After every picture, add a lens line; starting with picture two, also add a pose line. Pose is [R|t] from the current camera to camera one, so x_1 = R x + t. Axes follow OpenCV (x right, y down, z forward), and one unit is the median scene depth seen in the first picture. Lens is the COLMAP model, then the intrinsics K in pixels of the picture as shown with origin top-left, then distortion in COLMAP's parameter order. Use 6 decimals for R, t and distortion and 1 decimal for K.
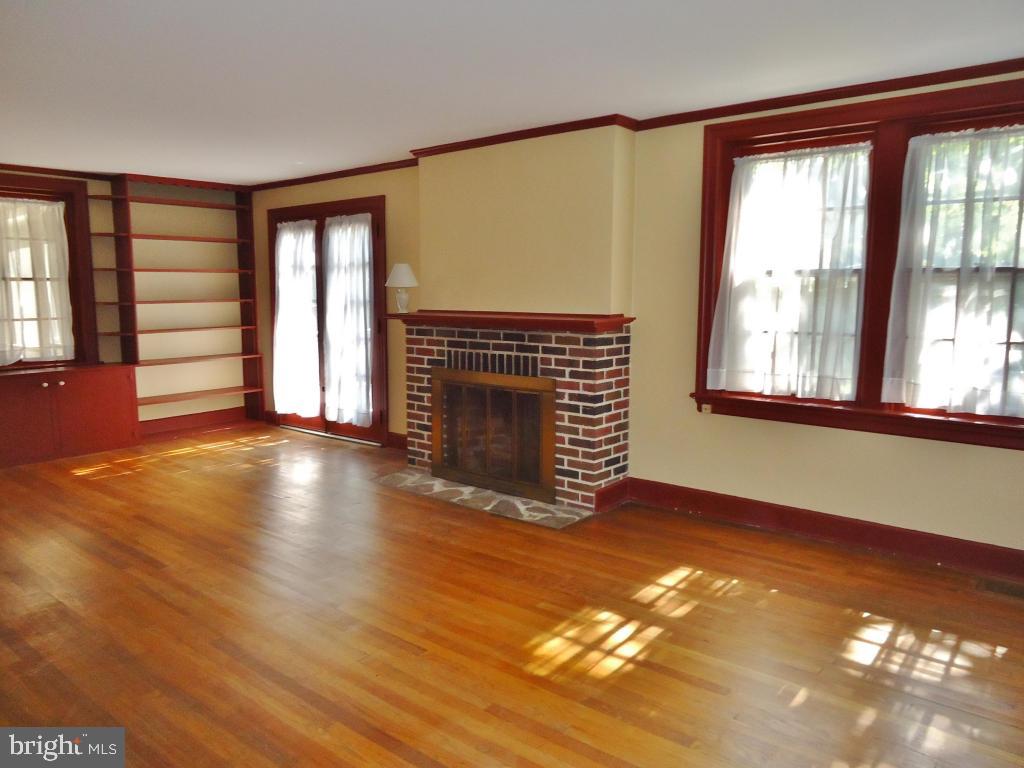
lens RADIAL K [[747.3, 0, 511.2], [0, 747.3, 379.5], [0, 0, 1]] dist [-0.003552, -0.002912]
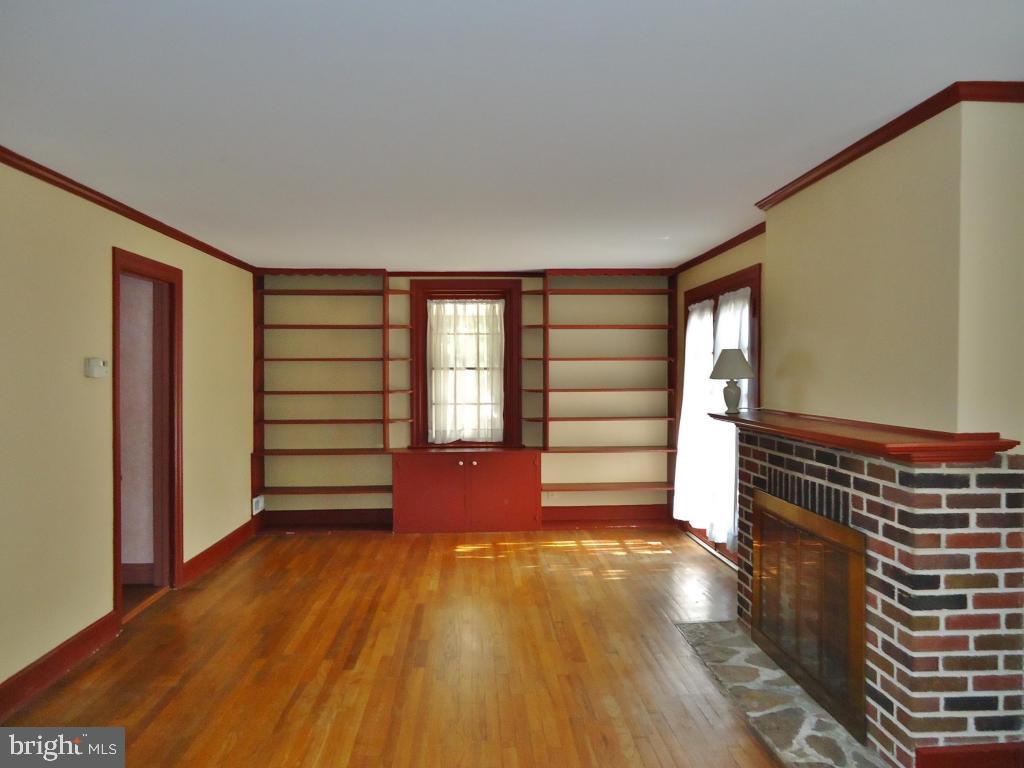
lens RADIAL K [[747.3, 0, 508.9], [0, 747.3, 381.0], [0, 0, 1]] dist [-0.003552, -0.002912]
pose [[0.679212, 0.009403, -0.733882, 0.295770], [-0.088944, 0.993603, -0.069588, -0.054027], [0.728533, 0.112539, 0.675703, 0.355918]]
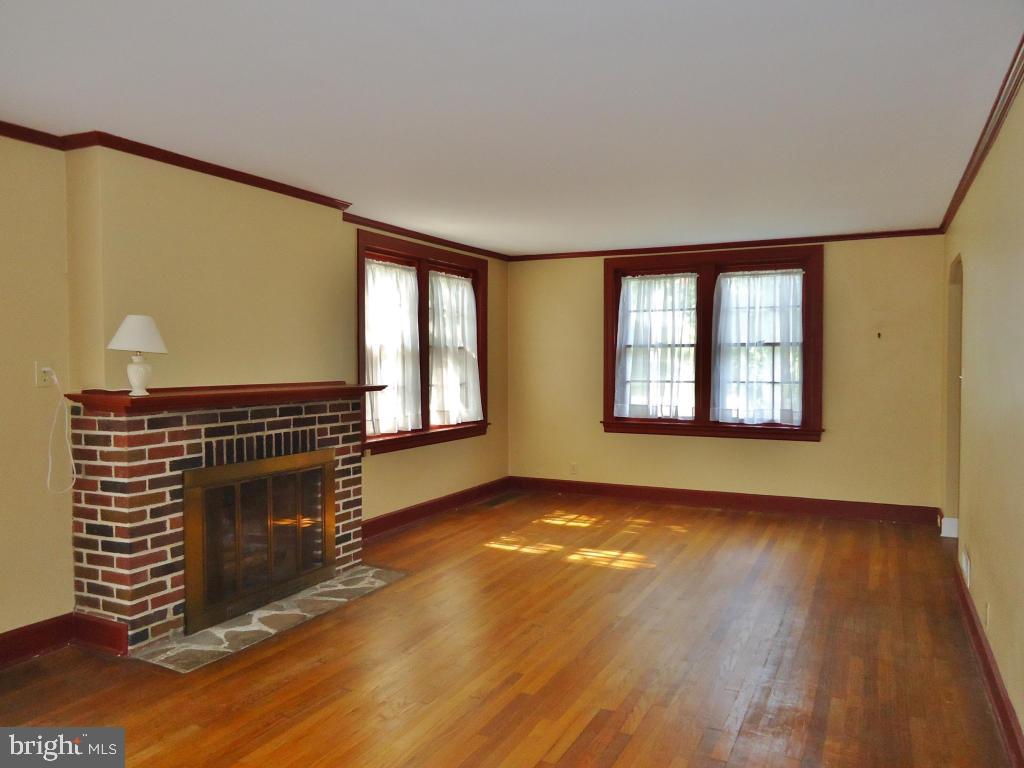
lens RADIAL K [[747.3, 0, 514.7], [0, 747.3, 386.2], [0, 0, 1]] dist [-0.003552, -0.002912]
pose [[-0.237927, -0.033472, 0.970706, -0.923470], [0.120857, 0.990619, 0.063782, -0.111421], [-0.963735, 0.132492, -0.231649, 0.956196]]
